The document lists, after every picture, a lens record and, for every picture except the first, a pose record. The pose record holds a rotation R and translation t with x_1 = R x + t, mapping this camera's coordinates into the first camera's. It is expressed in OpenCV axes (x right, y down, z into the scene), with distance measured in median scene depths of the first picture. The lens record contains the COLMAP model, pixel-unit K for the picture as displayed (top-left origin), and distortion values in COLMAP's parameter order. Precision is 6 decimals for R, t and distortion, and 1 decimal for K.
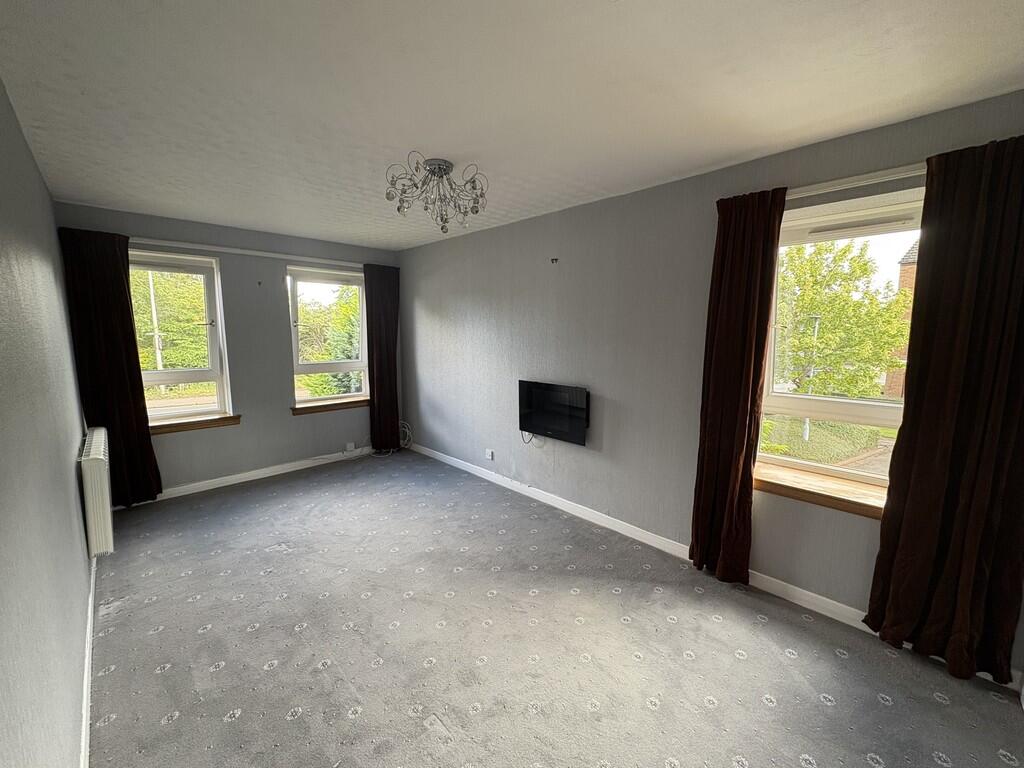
lens RADIAL K [[405.3, 0, 511.3], [0, 405.3, 384.5], [0, 0, 1]] dist [-0.002046, 0.000210]
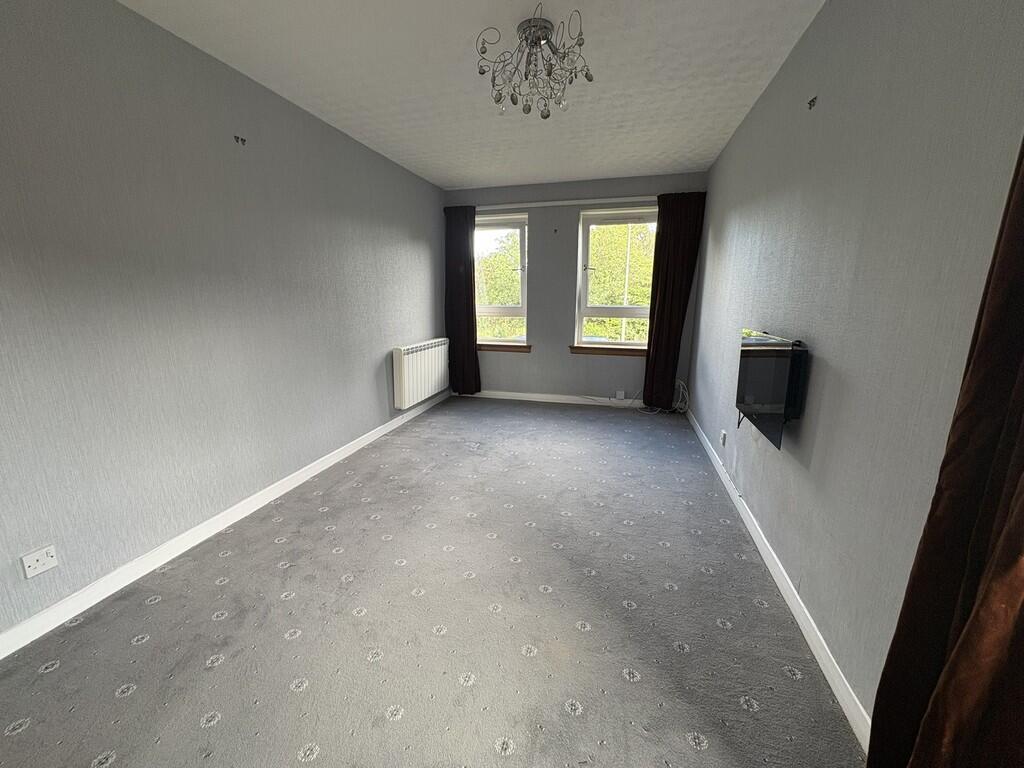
lens RADIAL K [[405.3, 0, 511.3], [0, 405.3, 384.5], [0, 0, 1]] dist [-0.002046, 0.000210]
pose [[0.502164, 0.181430, -0.845526, 0.385184], [-0.115061, 0.983069, 0.142608, 0.025904], [0.857084, 0.025675, 0.514537, 0.357615]]
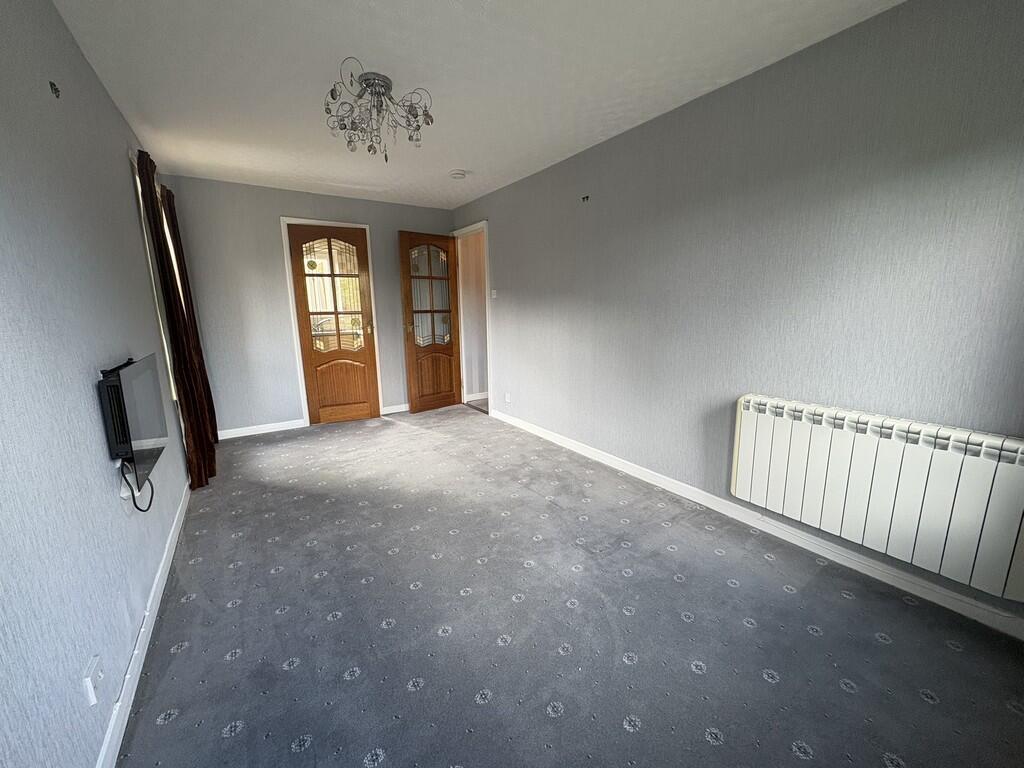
lens RADIAL K [[405.3, 0, 511.3], [0, 405.3, 384.5], [0, 0, 1]] dist [-0.002046, 0.000210]
pose [[-0.978488, -0.027309, 0.204489, -0.439413], [0.040512, 0.946466, 0.320251, -0.110293], [-0.202287, 0.321646, -0.924999, 1.281351]]
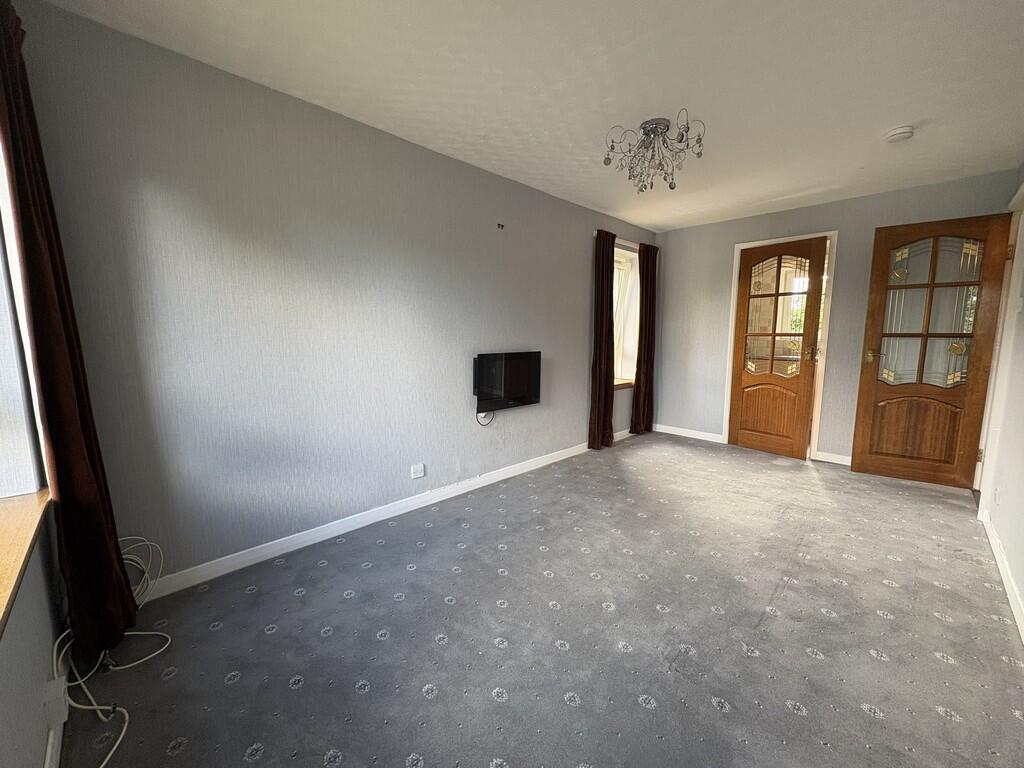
lens RADIAL K [[405.3, 0, 511.3], [0, 405.3, 384.5], [0, 0, 1]] dist [-0.002046, 0.000210]
pose [[0.008432, -0.125938, 0.992002, -0.823004], [0.132364, 0.983449, 0.123727, -0.044470], [-0.991165, 0.130262, 0.024962, 0.908403]]
